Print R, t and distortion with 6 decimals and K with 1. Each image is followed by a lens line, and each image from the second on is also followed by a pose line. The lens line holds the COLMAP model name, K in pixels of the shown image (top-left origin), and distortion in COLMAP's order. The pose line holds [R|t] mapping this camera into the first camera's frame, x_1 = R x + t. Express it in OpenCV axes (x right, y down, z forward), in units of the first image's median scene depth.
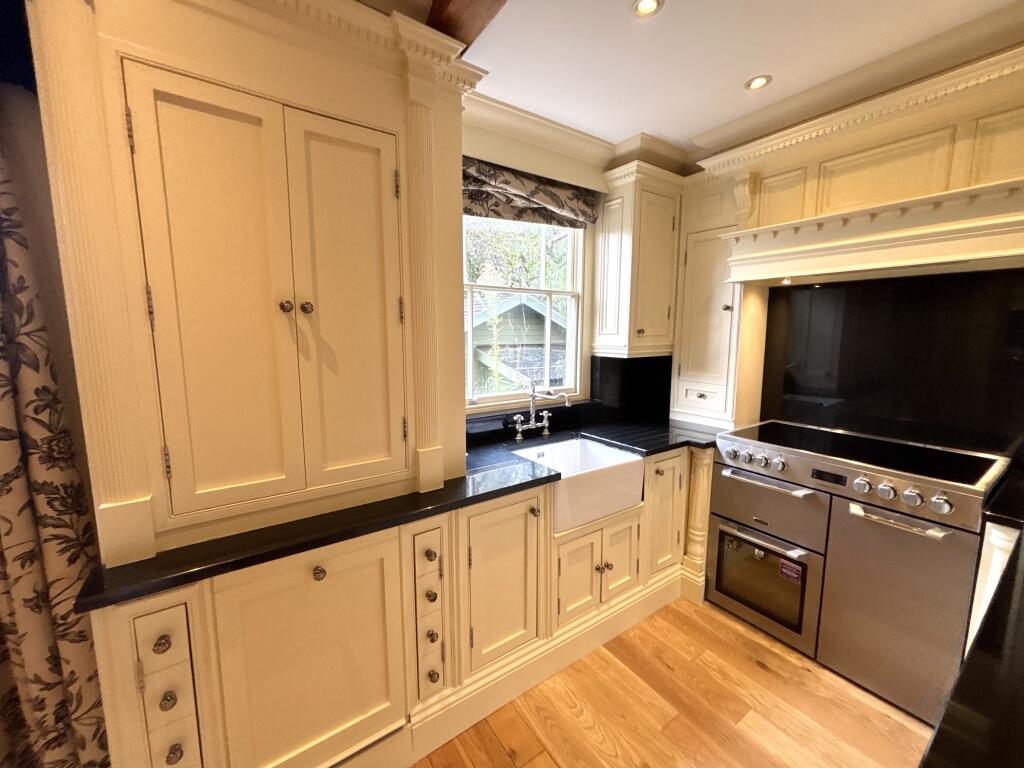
lens RADIAL K [[411.1, 0, 512.7], [0, 411.1, 382.0], [0, 0, 1]] dist [-0.001609, -0.000566]
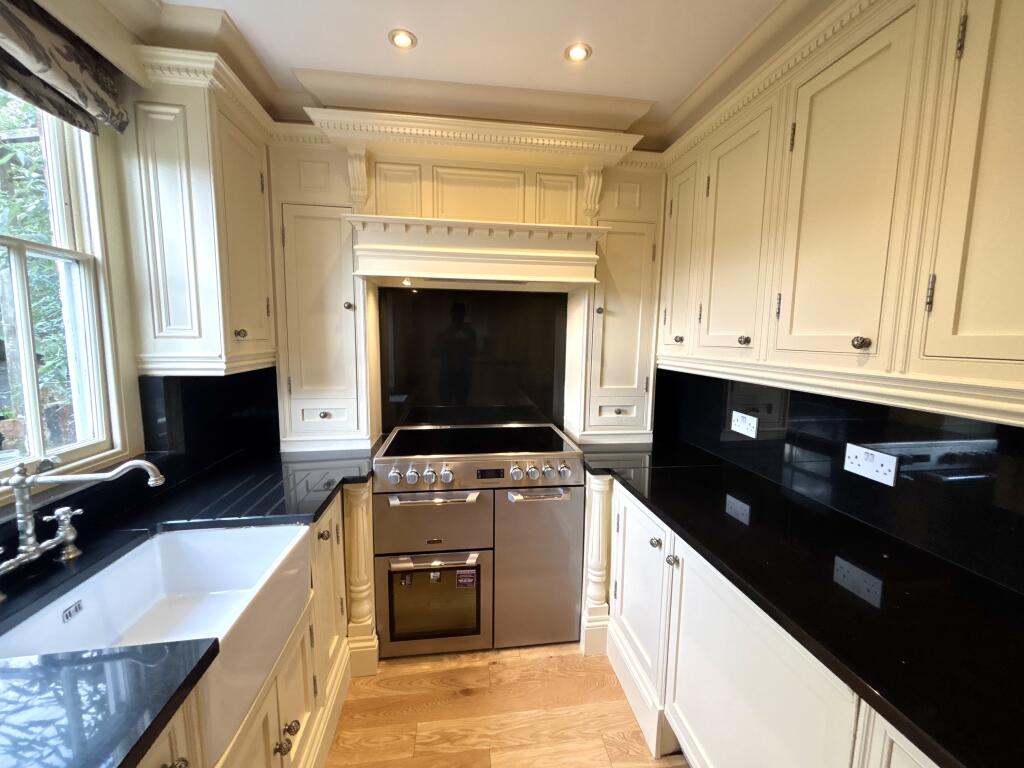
lens RADIAL K [[411.1, 0, 513.7], [0, 411.1, 382.0], [0, 0, 1]] dist [-0.001609, -0.000566]
pose [[0.448871, -0.095581, 0.888470, -0.091530], [0.101249, 0.993300, 0.055706, -0.044429], [-0.887842, 0.064952, 0.455541, 0.371407]]
